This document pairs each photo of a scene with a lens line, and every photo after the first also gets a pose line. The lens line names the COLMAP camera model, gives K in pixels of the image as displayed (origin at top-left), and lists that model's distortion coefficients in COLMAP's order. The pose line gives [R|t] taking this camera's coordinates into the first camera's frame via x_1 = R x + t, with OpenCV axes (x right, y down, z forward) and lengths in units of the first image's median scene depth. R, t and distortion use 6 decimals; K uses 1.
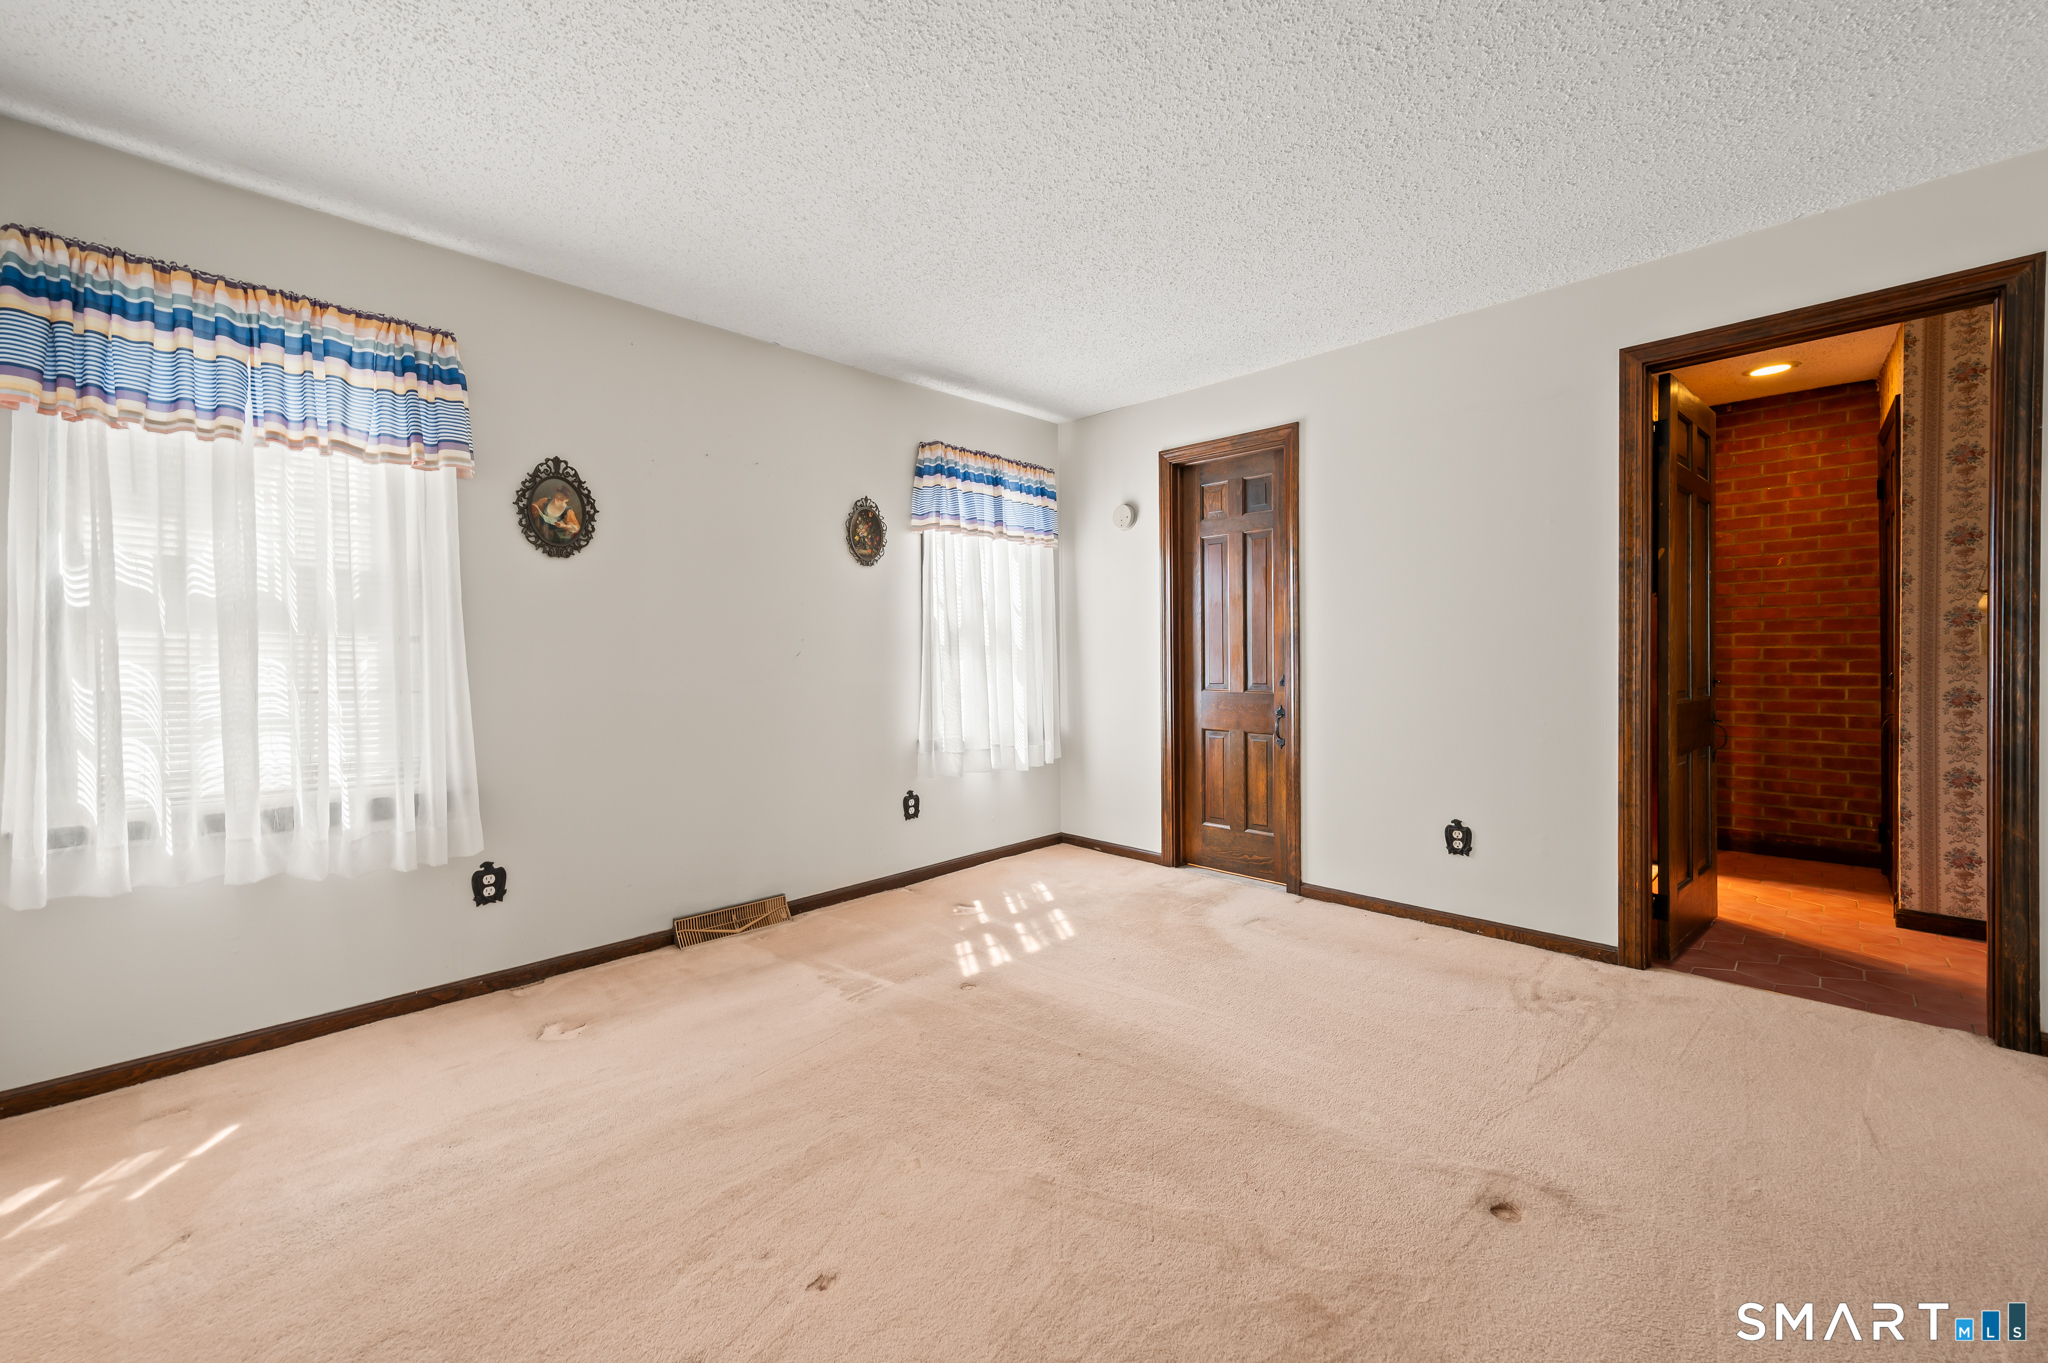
lens RADIAL K [[830.1, 0, 1021.8], [0, 830.1, 666.2], [0, 0, 1]] dist [0.001364, -0.000426]
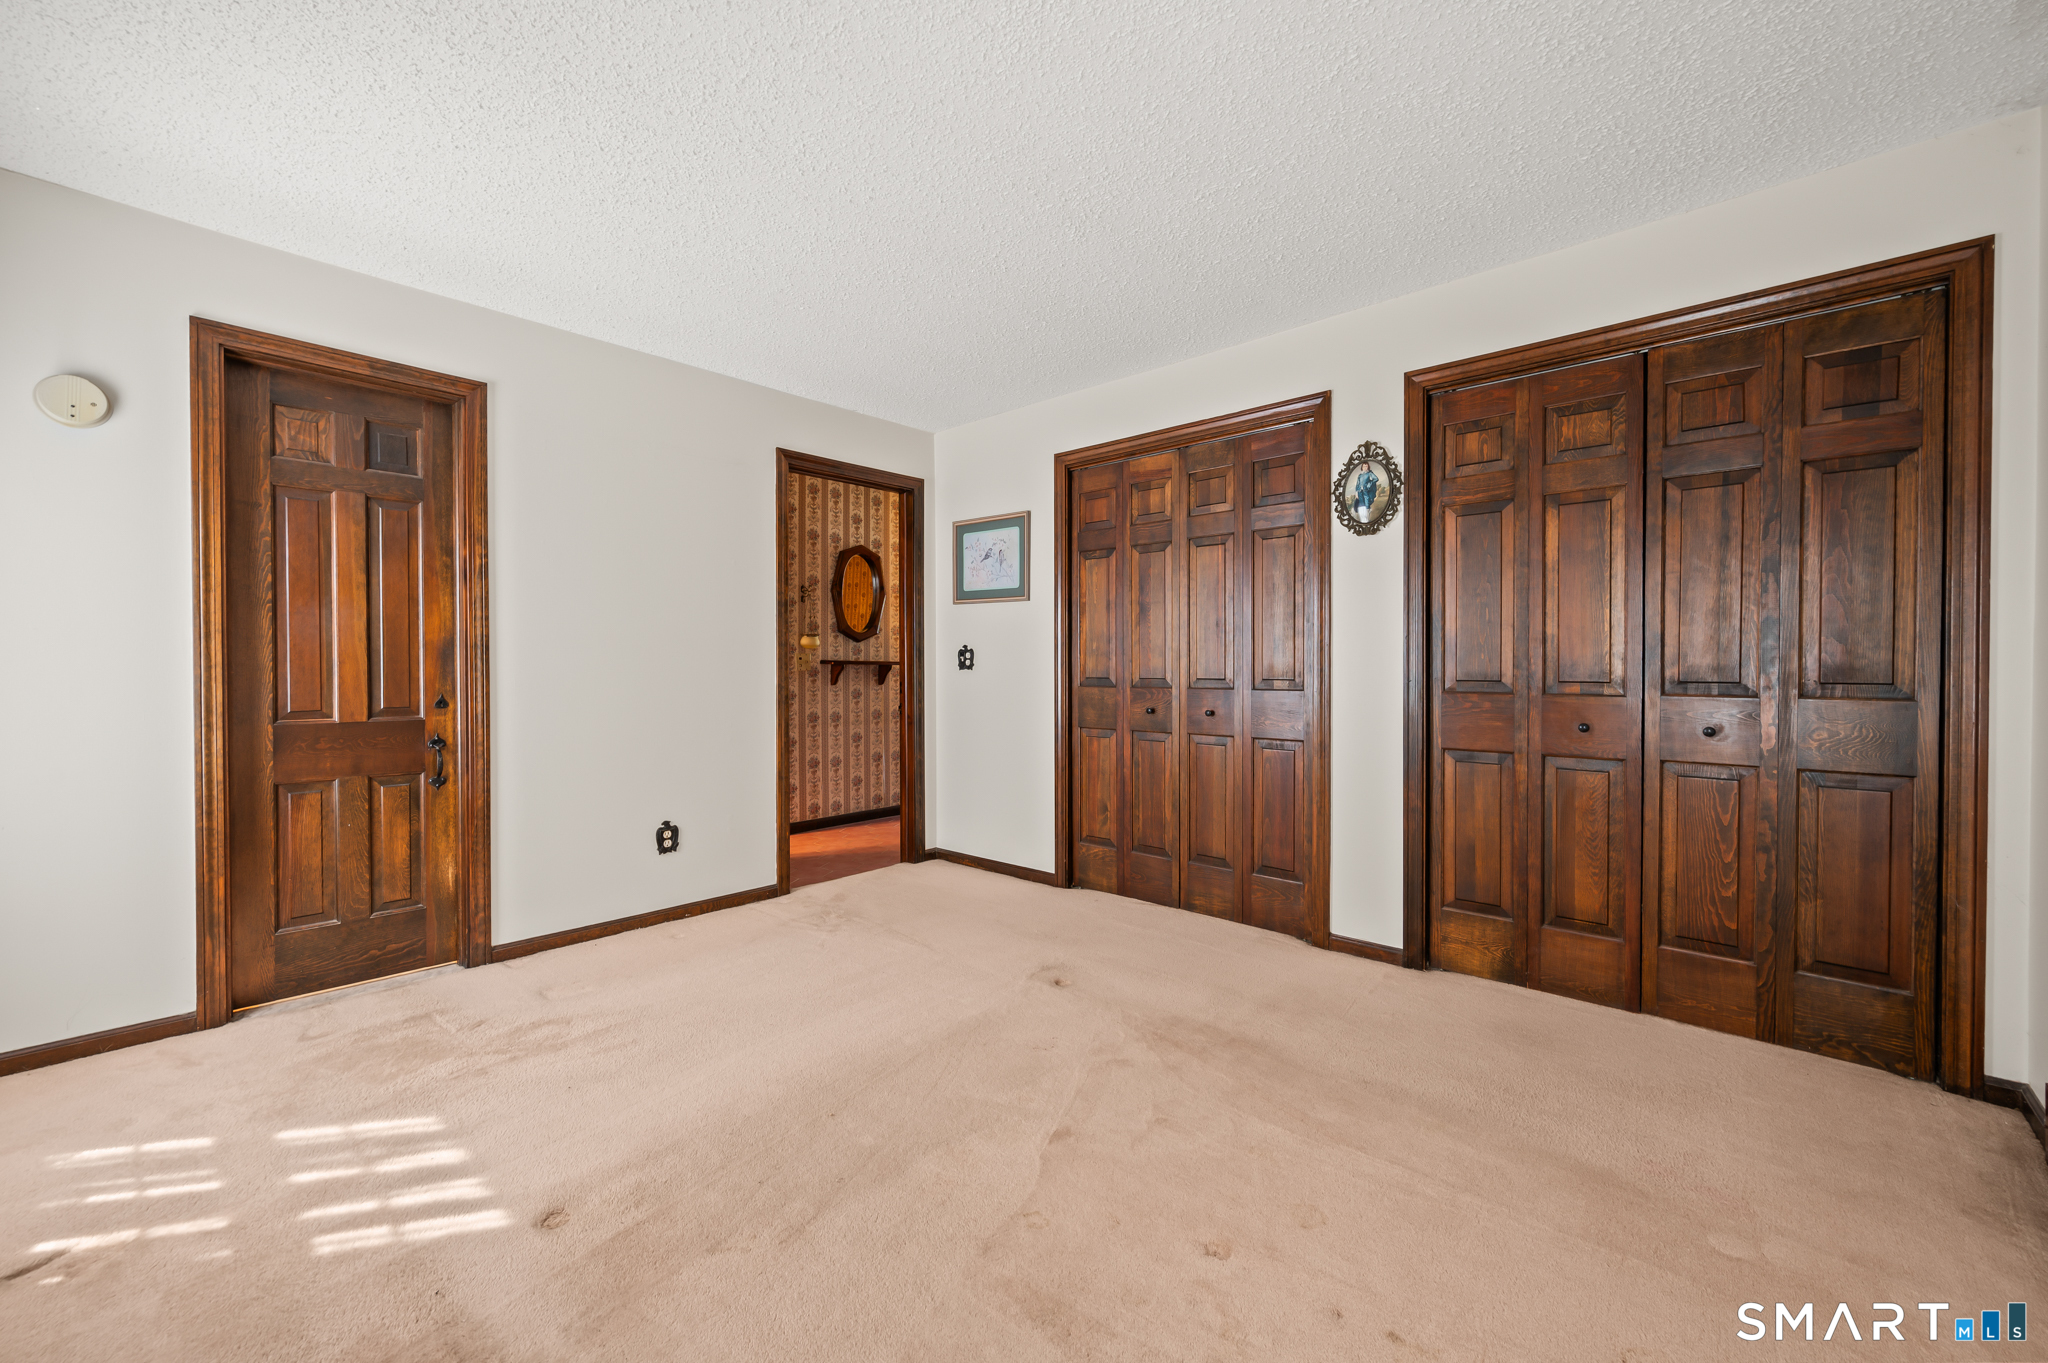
lens RADIAL K [[830.1, 0, 1029.4], [0, 830.1, 679.7], [0, 0, 1]] dist [0.001364, -0.000426]
pose [[-0.076163, -0.007188, 0.997069, -0.559813], [0.013146, 0.999880, 0.008212, -0.002632], [-0.997009, 0.013733, -0.076060, 0.571104]]
